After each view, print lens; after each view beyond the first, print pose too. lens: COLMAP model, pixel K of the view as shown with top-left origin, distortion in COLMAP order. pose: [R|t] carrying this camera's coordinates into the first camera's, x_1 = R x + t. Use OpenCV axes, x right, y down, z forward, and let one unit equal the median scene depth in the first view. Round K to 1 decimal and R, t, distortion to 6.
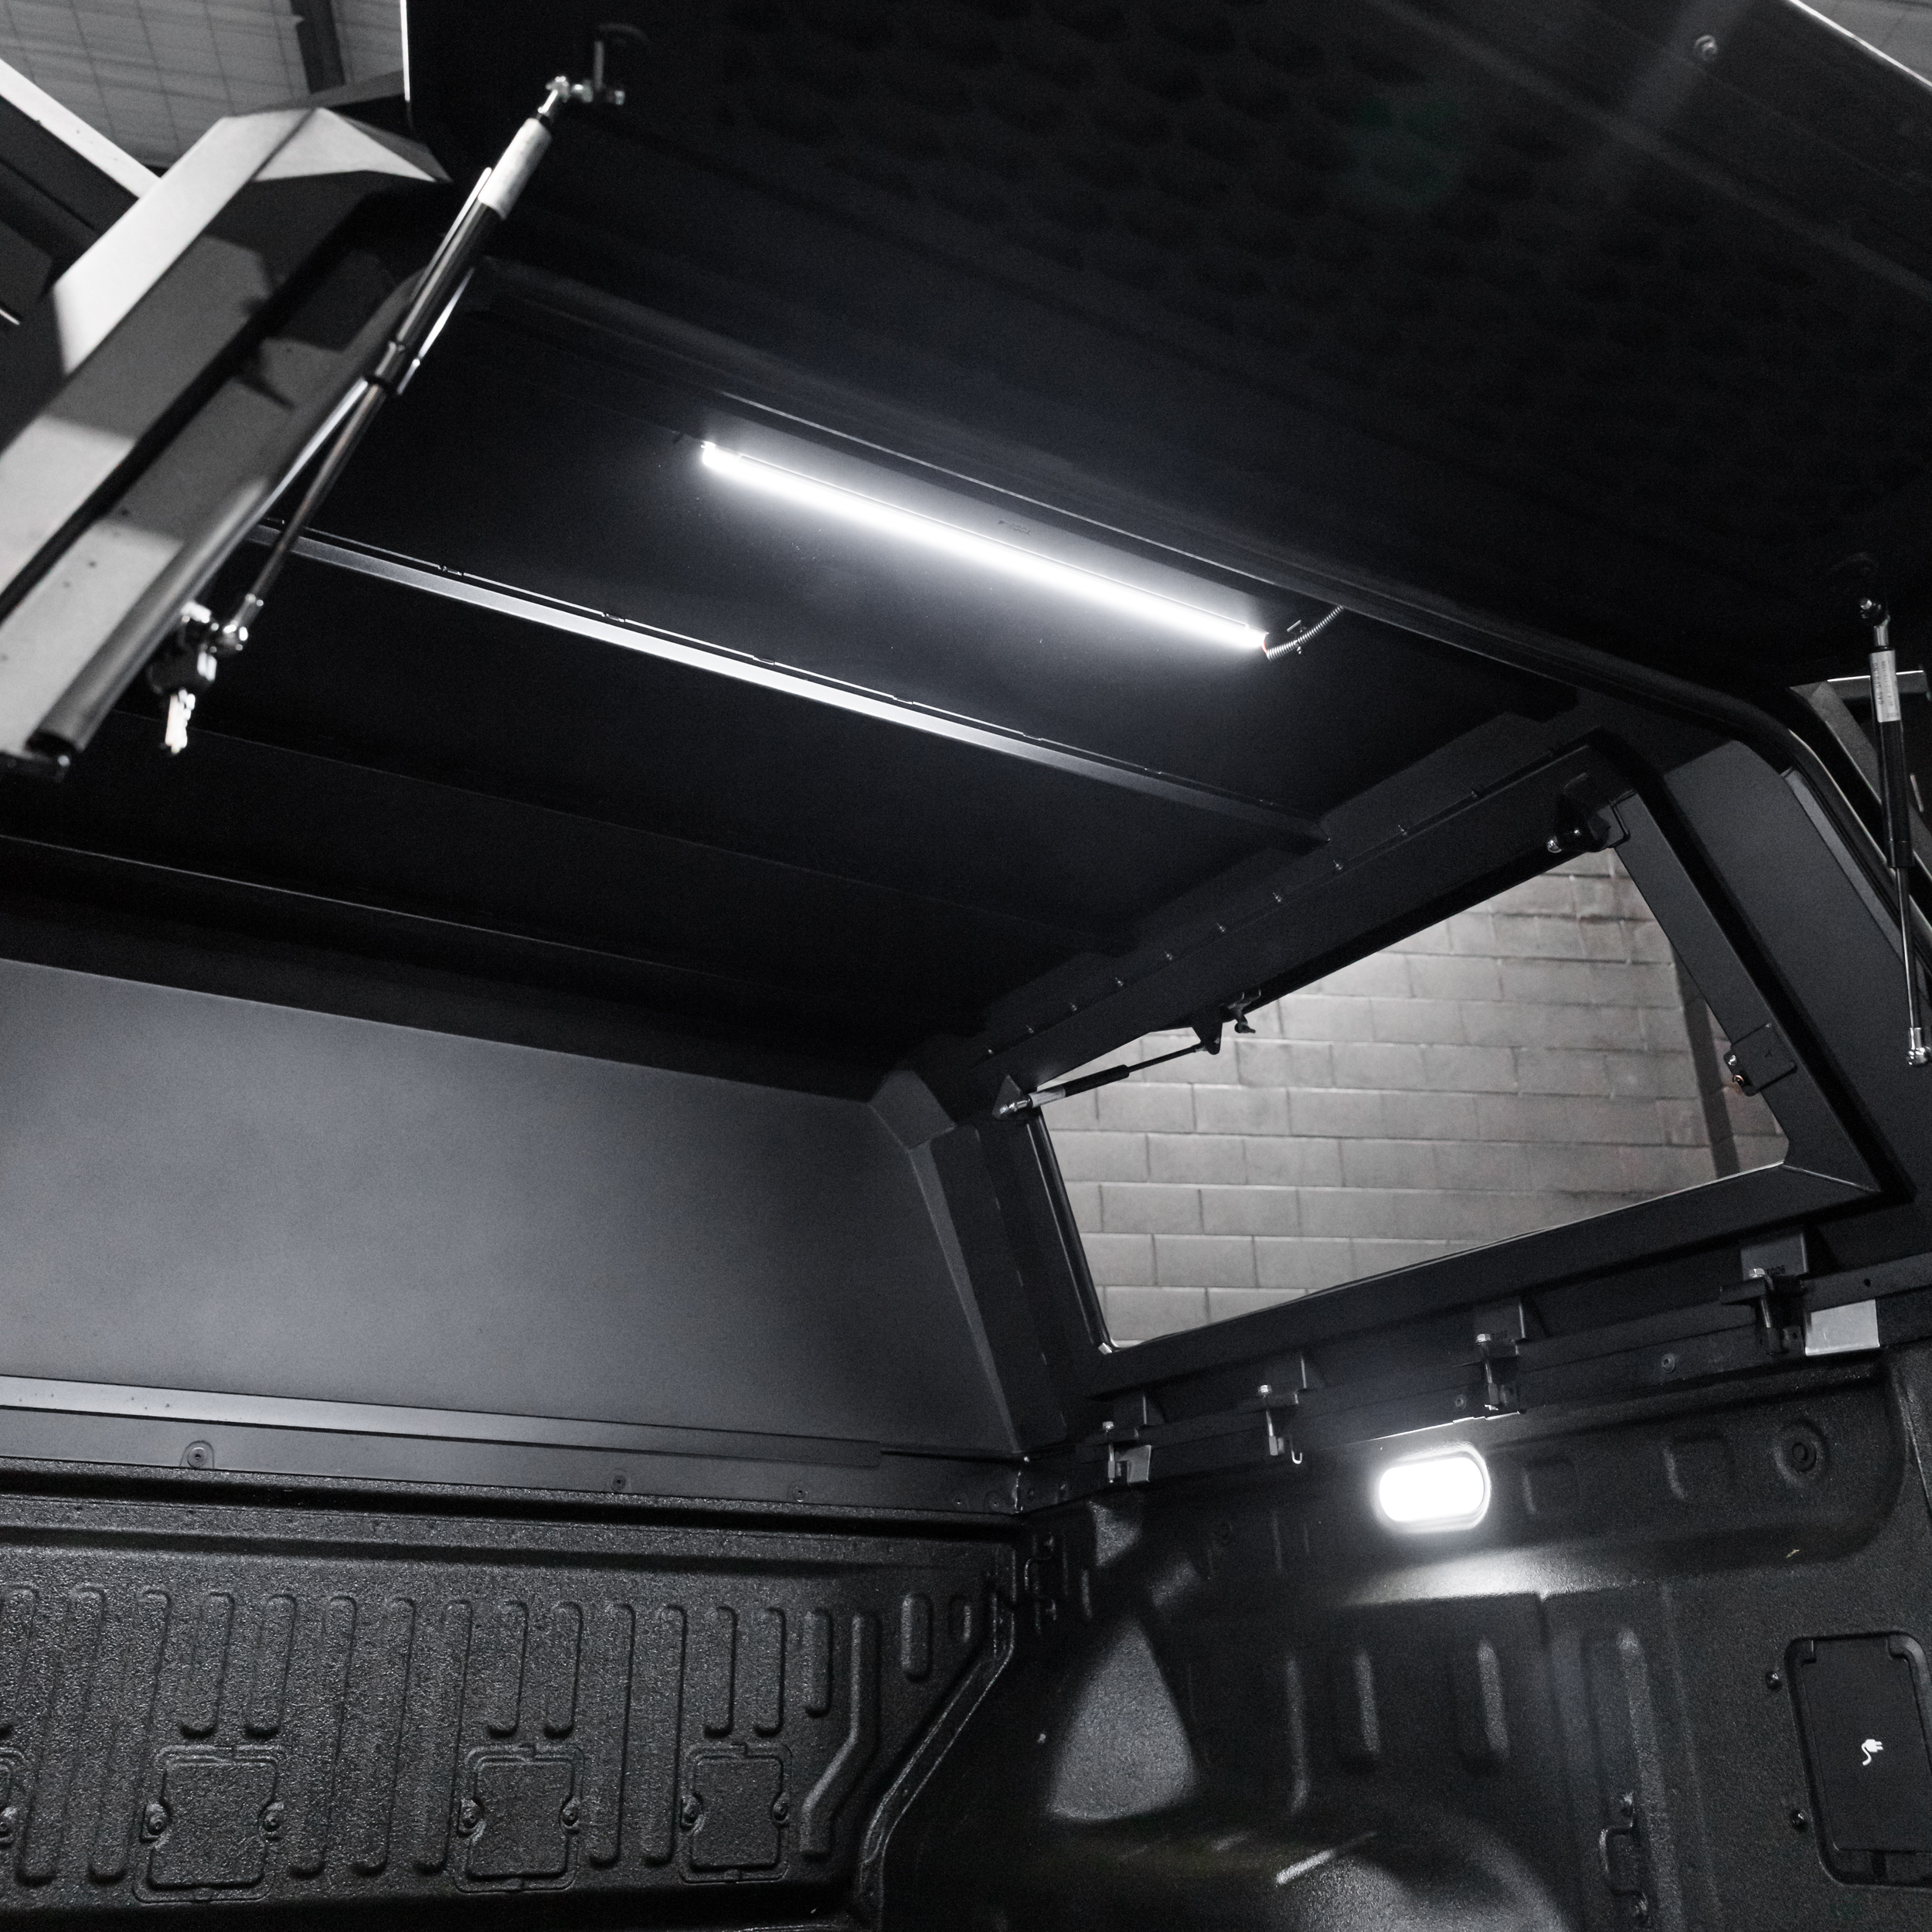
lens RADIAL K [[1954.9, 0, 969.3], [0, 1954.9, 628.1], [0, 0, 1]] dist [-0.017267, 0.000000]
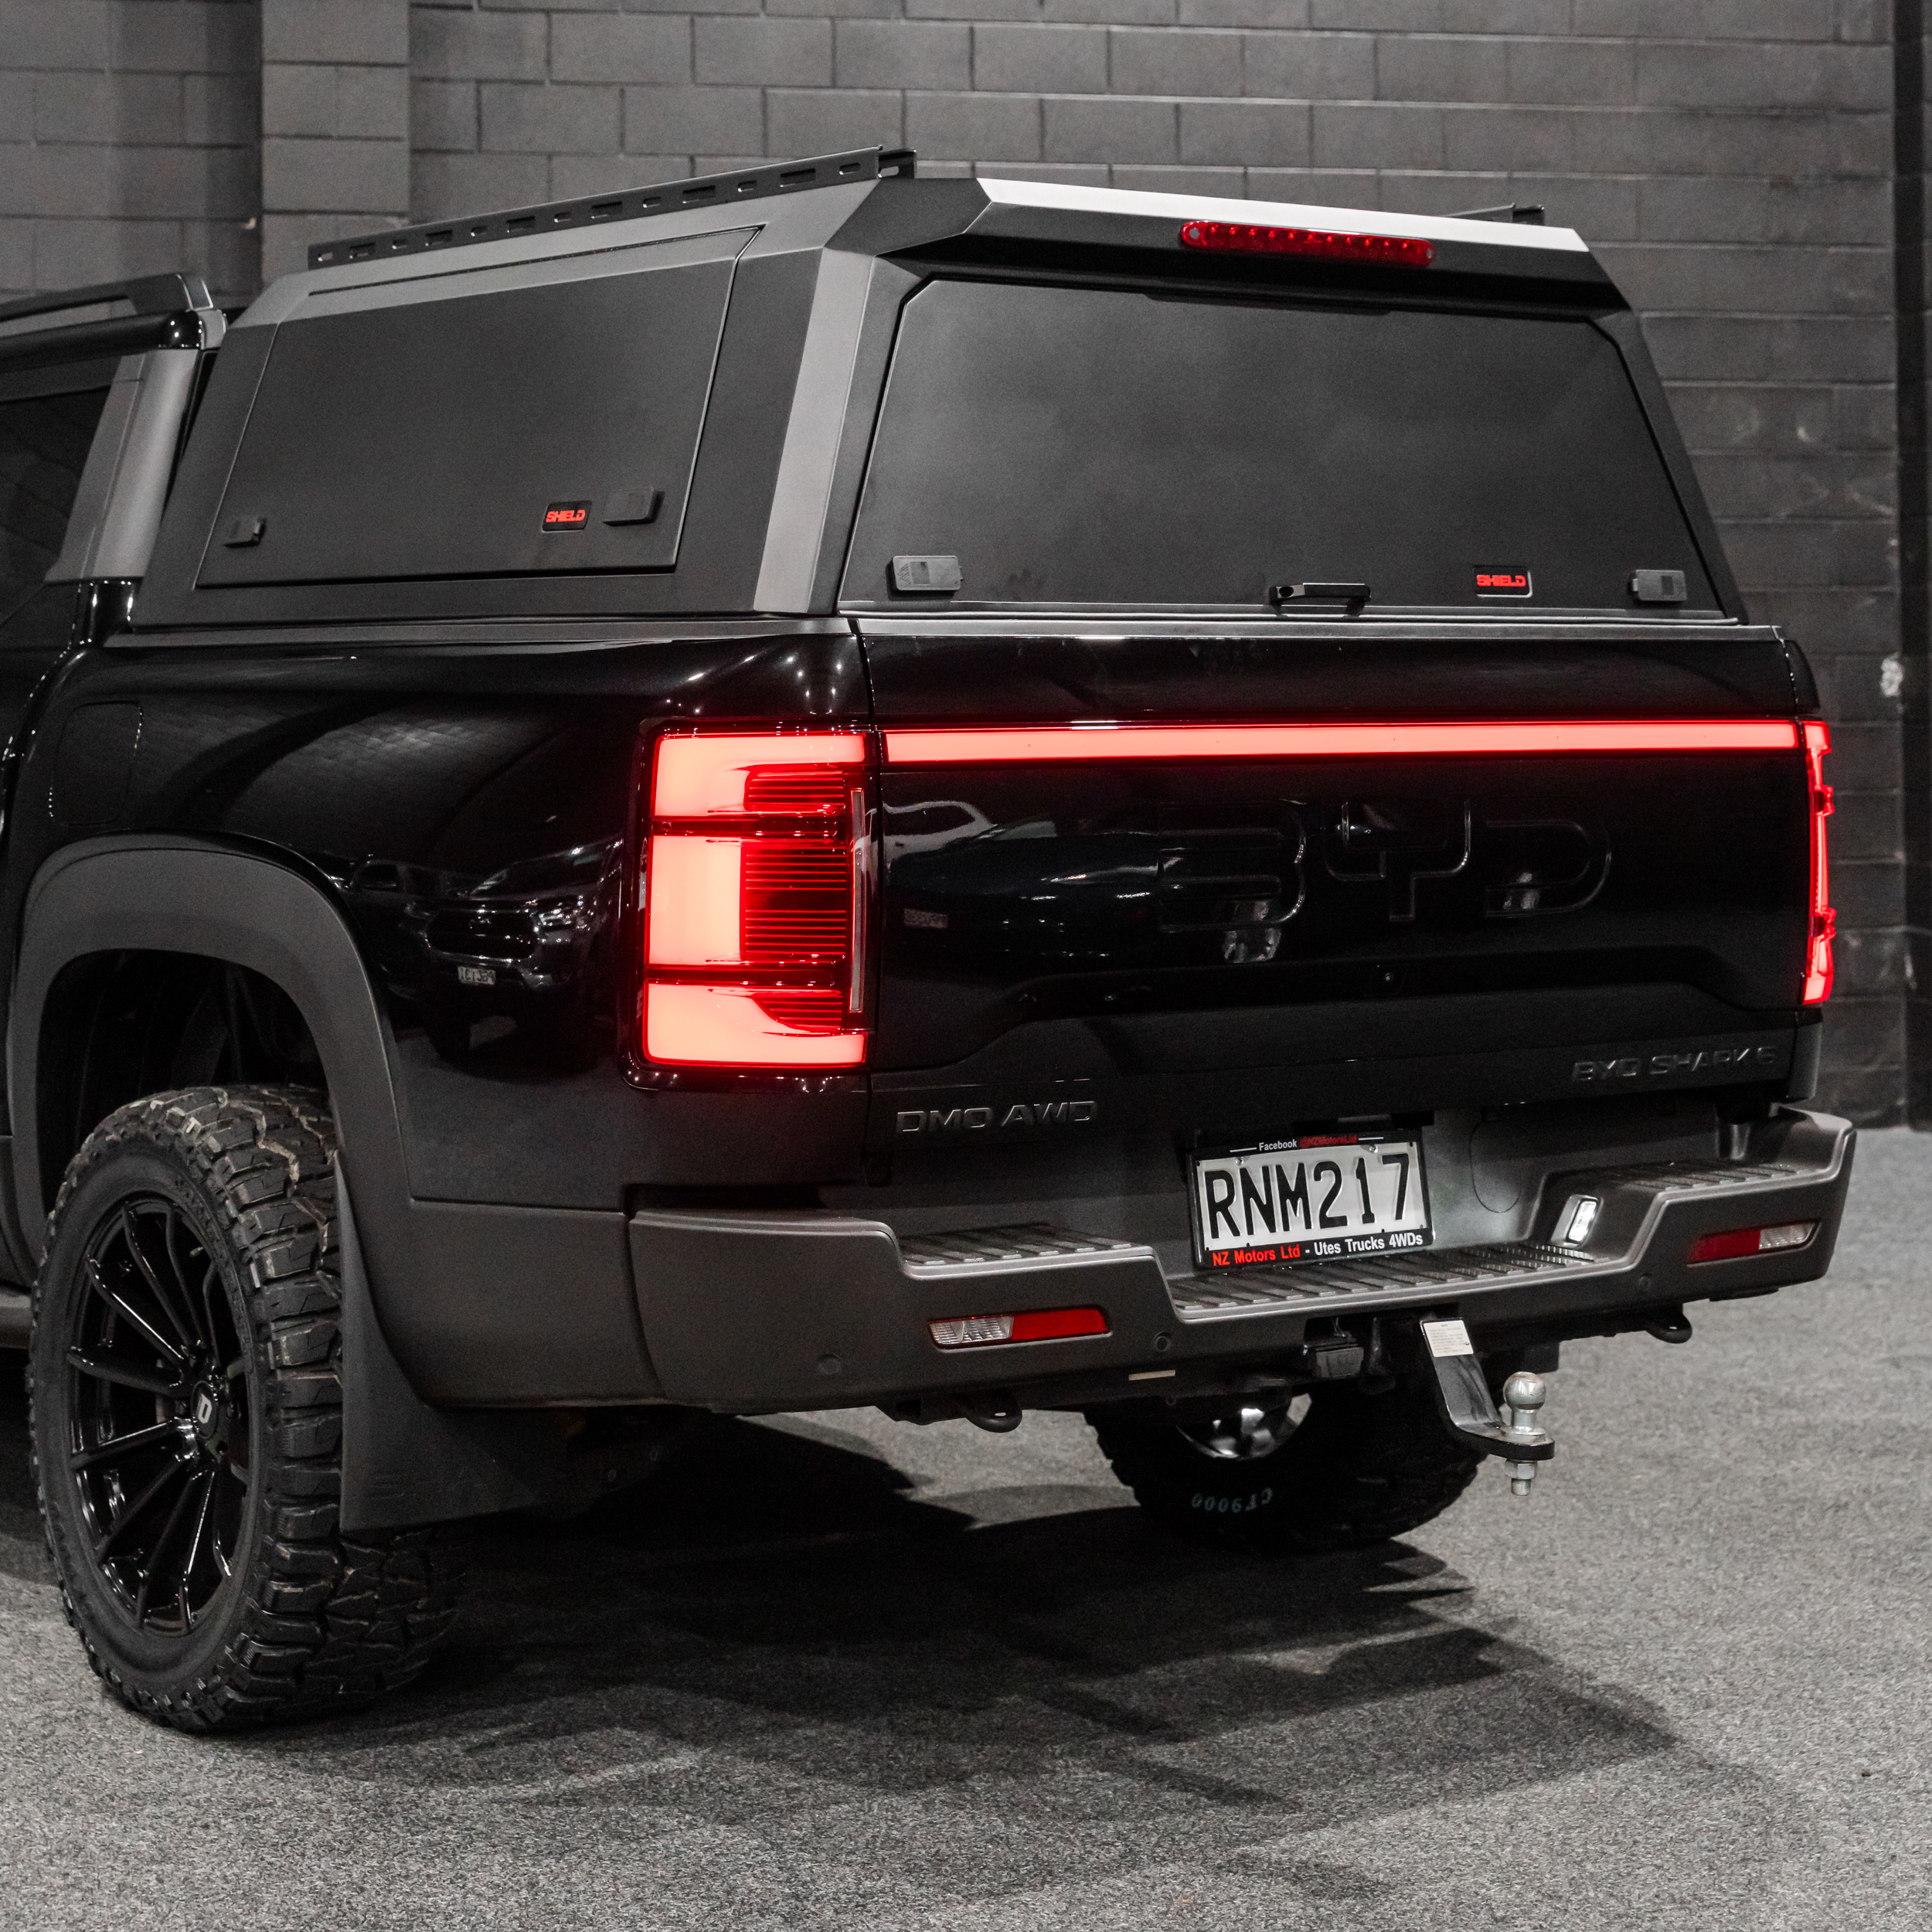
lens RADIAL K [[4139.5, 0, 894.5], [0, 4139.5, 662.8], [0, 0, 1]] dist [-0.008551, 0.000000]
pose [[0.998181, 0.006927, 0.059895, -0.279417], [-0.035596, 0.869487, 0.492671, -1.028069], [-0.048665, -0.493906, 0.868152, -1.554602]]
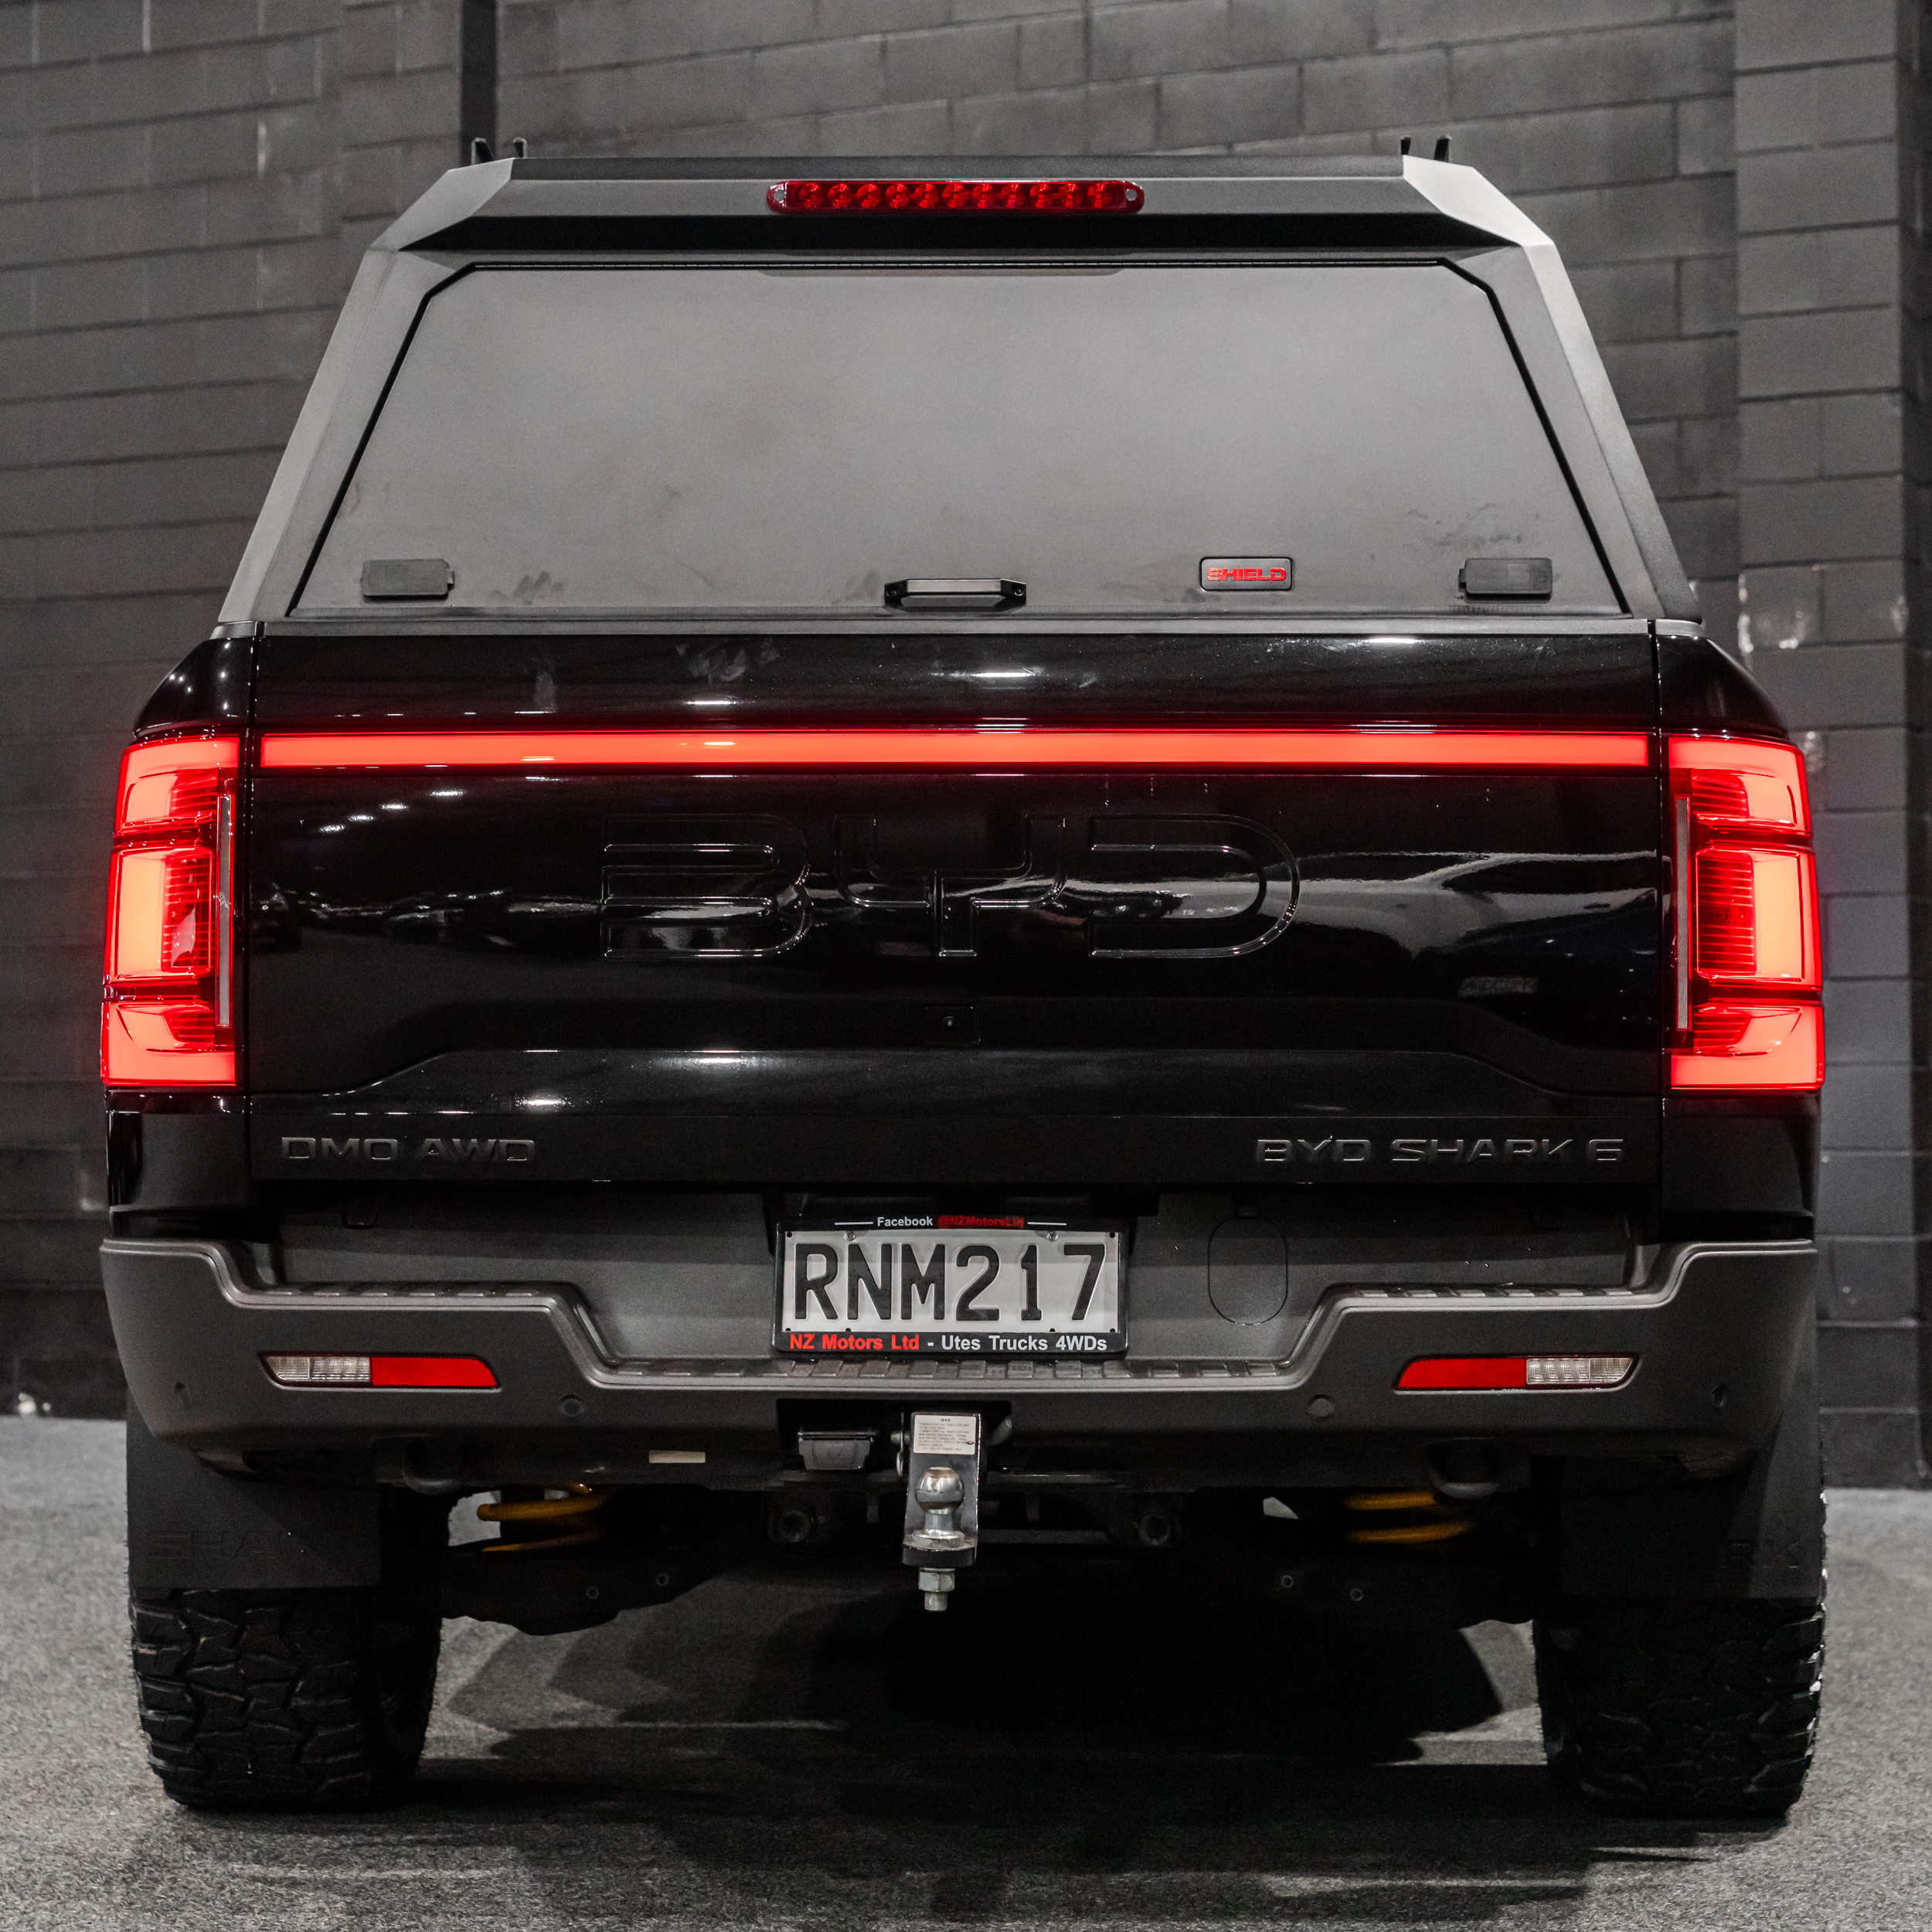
lens RADIAL K [[4571.5, 0, 926.3], [0, 4571.5, 846.0], [0, 0, 1]] dist [0.025850, 0.000000]
pose [[0.828943, -0.020806, -0.558946, 1.359533], [0.270524, 0.889567, 0.368087, -0.641056], [0.489562, -0.456332, 0.743028, -1.259969]]
